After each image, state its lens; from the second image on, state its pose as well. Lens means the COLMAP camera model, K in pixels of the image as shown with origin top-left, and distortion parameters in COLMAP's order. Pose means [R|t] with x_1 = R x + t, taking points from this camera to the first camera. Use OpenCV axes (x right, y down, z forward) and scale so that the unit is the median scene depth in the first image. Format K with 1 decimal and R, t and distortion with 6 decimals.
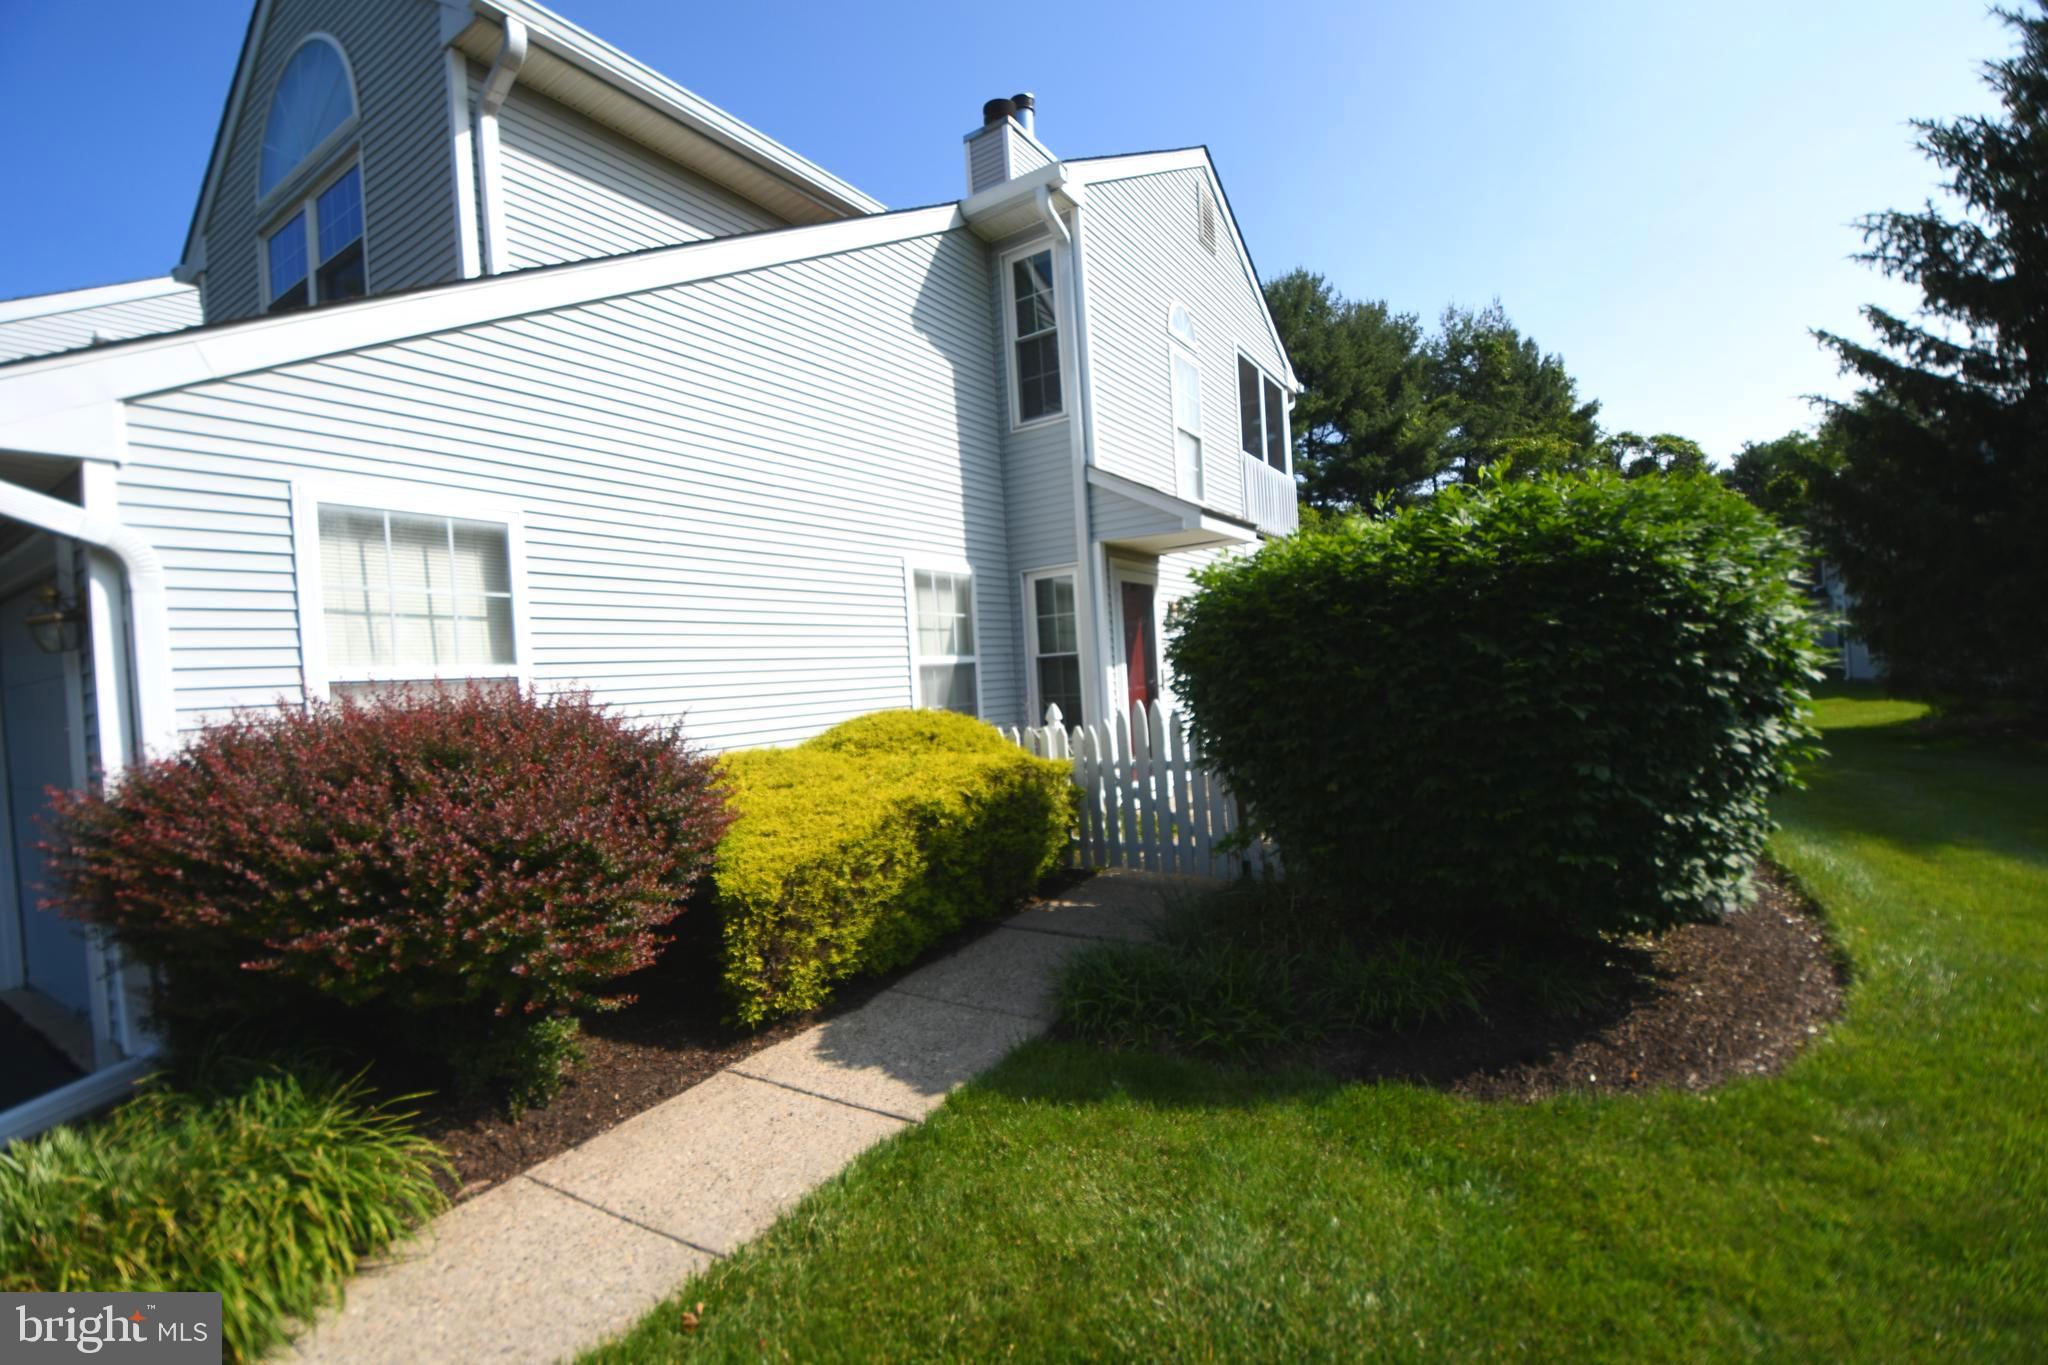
lens RADIAL K [[870.4, 0, 1024.0], [0, 870.4, 682.5], [0, 0, 1]] dist [0.007676, -0.000327]
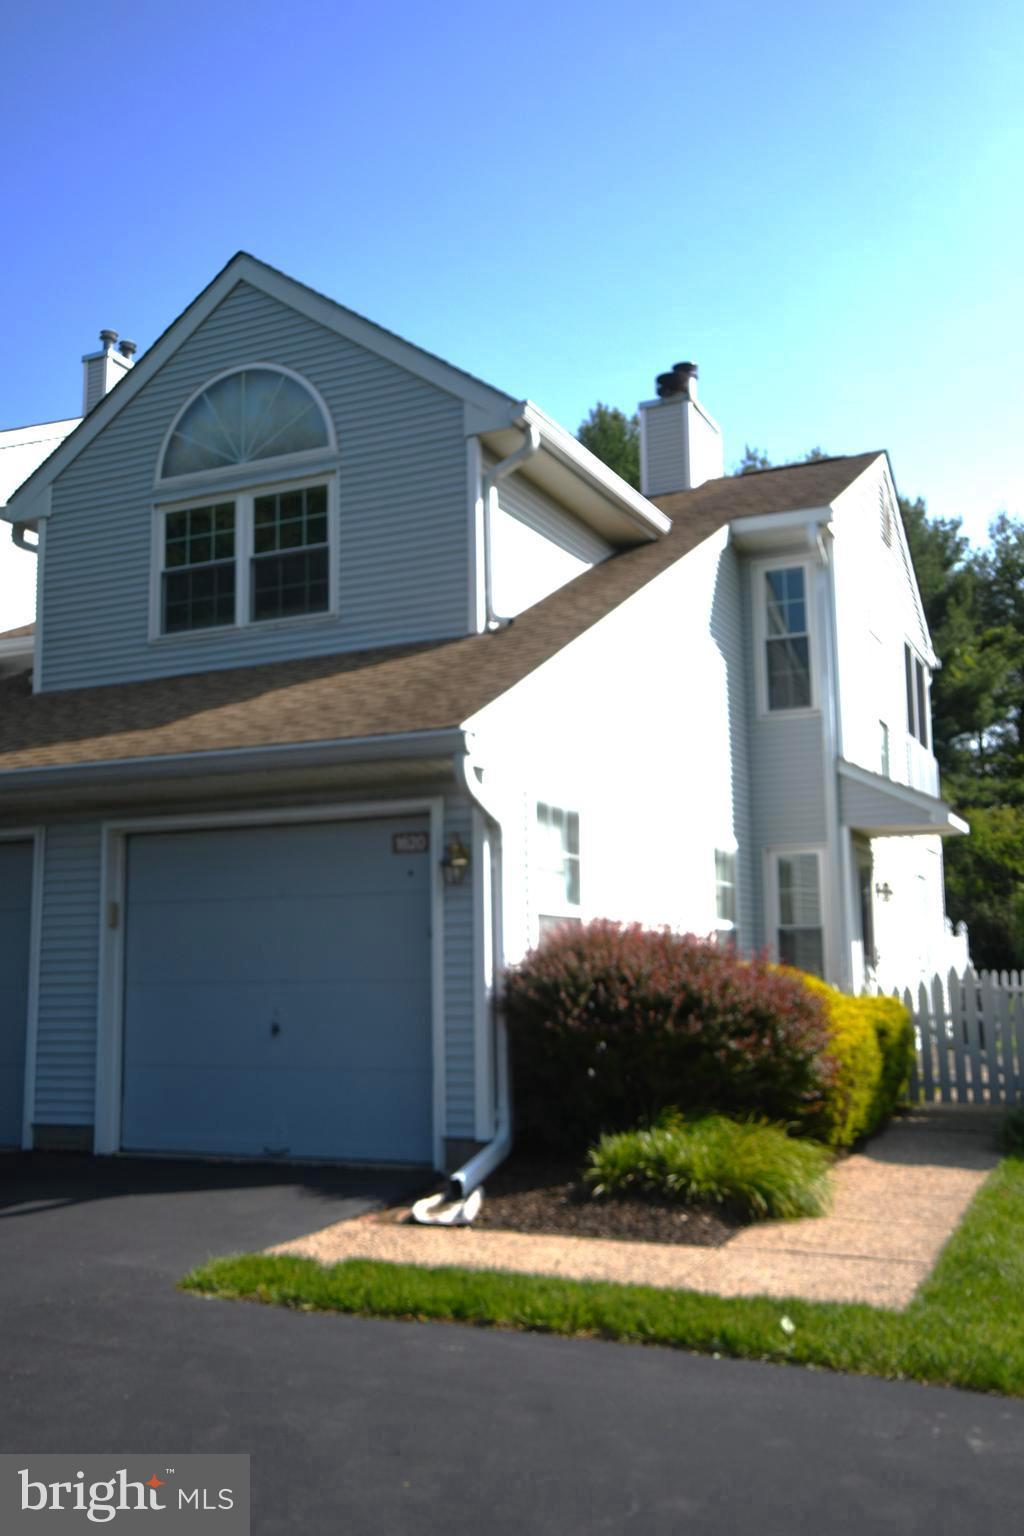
lens RADIAL K [[1358.9, 0, 513.4], [0, 1358.9, 786.0], [0, 0, 1]] dist [0.033666, 0.001873]
pose [[0.989237, 0.064343, 0.131413, -0.496493], [-0.044318, 0.987693, -0.149993, 0.058513], [-0.139447, 0.142555, 0.979915, -0.566891]]
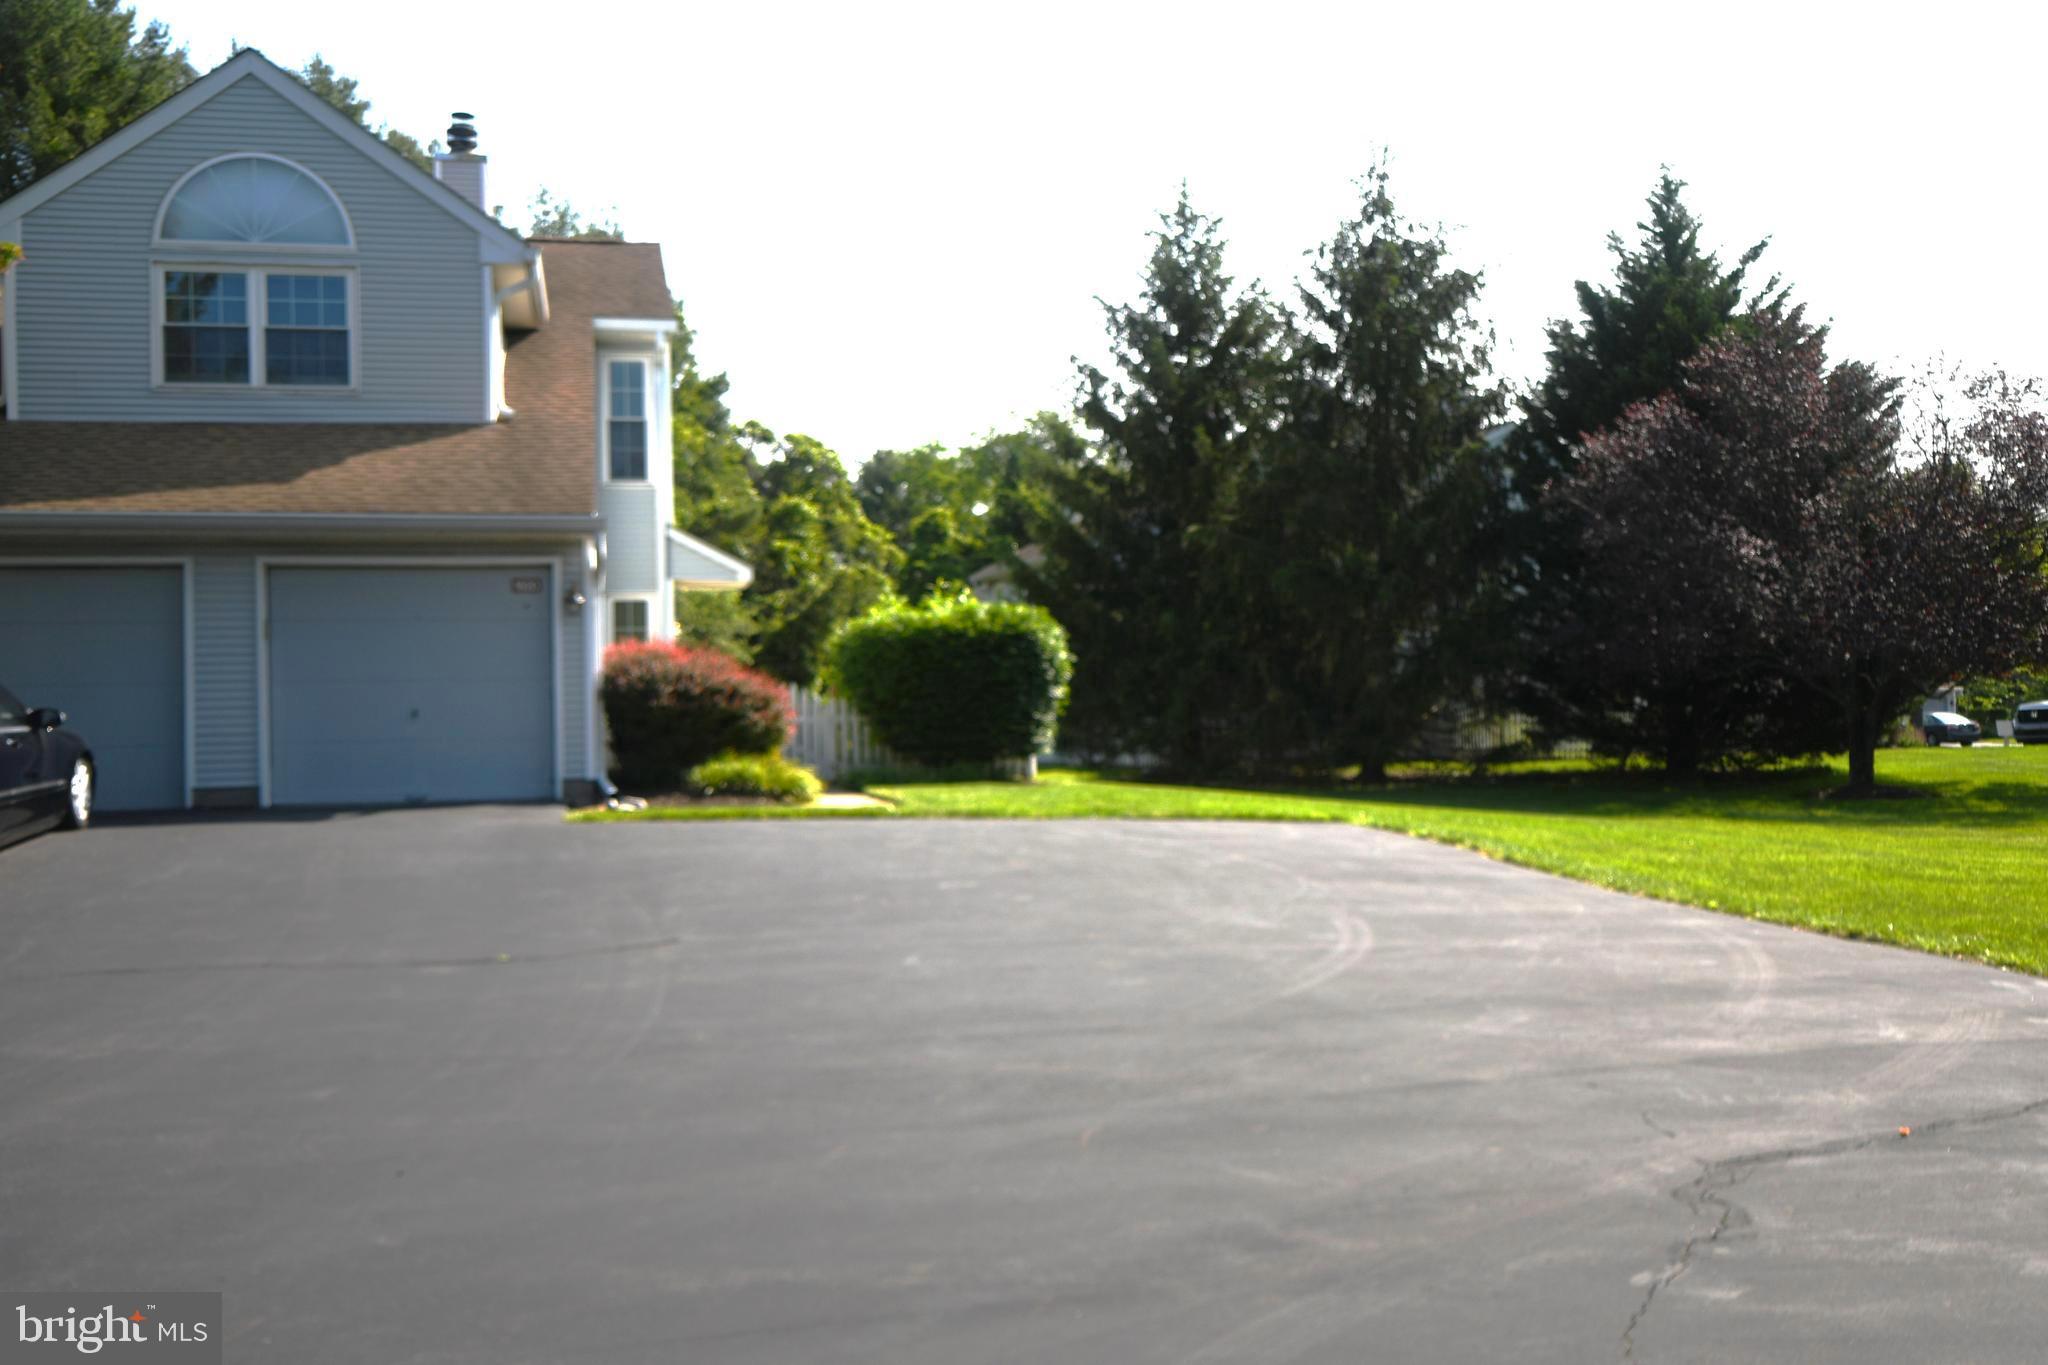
lens RADIAL K [[2156.9, 0, 1024.0], [0, 2156.9, 682.5], [0, 0, 1]] dist [-0.000917, -0.012532]
pose [[0.711062, 0.072657, 0.699366, -1.647897], [-0.016782, 0.996117, -0.086424, 0.244265], [-0.702929, 0.049716, 0.709520, -1.561929]]
